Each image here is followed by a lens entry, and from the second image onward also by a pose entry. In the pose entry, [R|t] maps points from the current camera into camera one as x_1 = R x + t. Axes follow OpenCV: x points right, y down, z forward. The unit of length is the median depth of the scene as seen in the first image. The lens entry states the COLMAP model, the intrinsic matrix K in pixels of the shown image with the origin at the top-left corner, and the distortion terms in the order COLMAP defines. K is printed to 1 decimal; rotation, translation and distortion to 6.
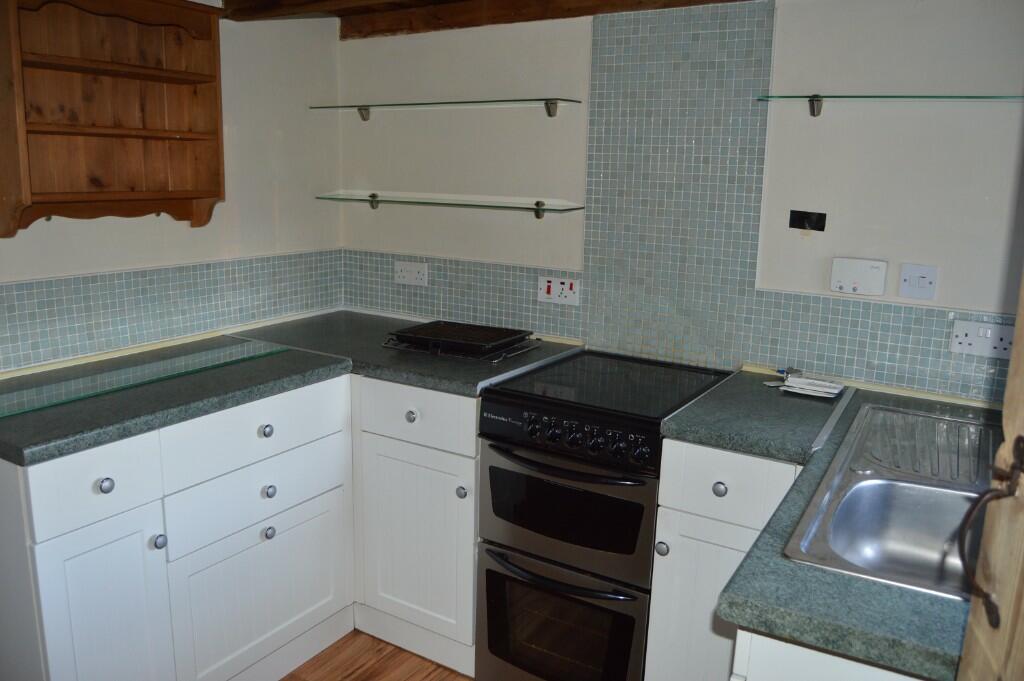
lens RADIAL K [[811.9, 0, 511.4], [0, 811.9, 339.5], [0, 0, 1]] dist [-0.093169, 0.036620]
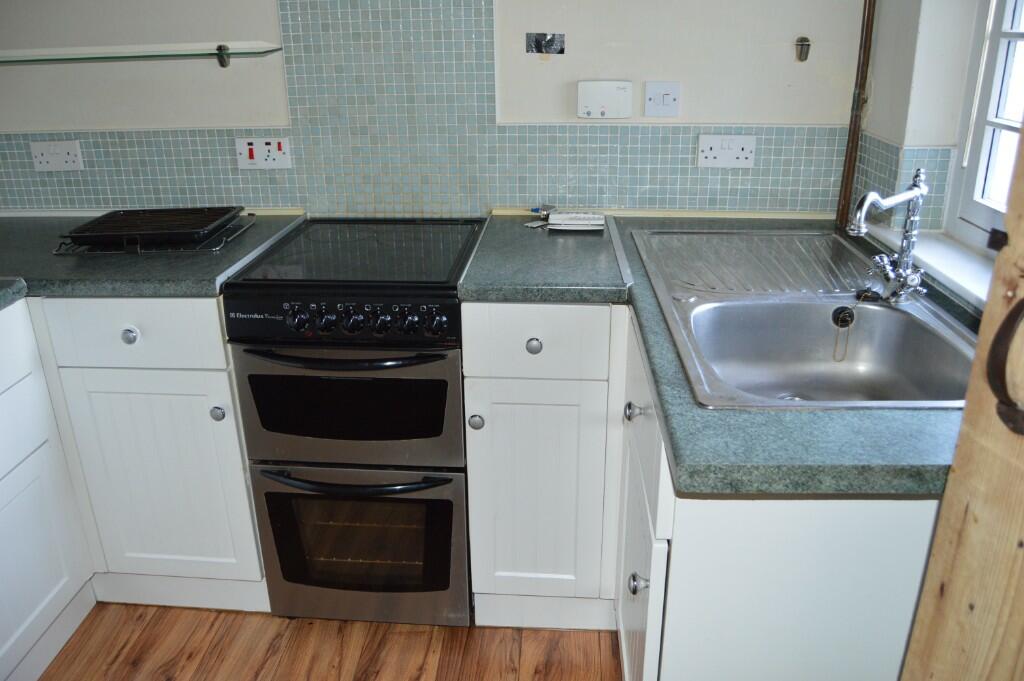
lens RADIAL K [[811.9, 0, 511.7], [0, 811.9, 340.7], [0, 0, 1]] dist [-0.093169, 0.036620]
pose [[0.884385, -0.207972, 0.417865, -0.120818], [0.130418, 0.969695, 0.206598, -0.011884], [-0.448169, -0.128215, 0.884706, 0.153338]]
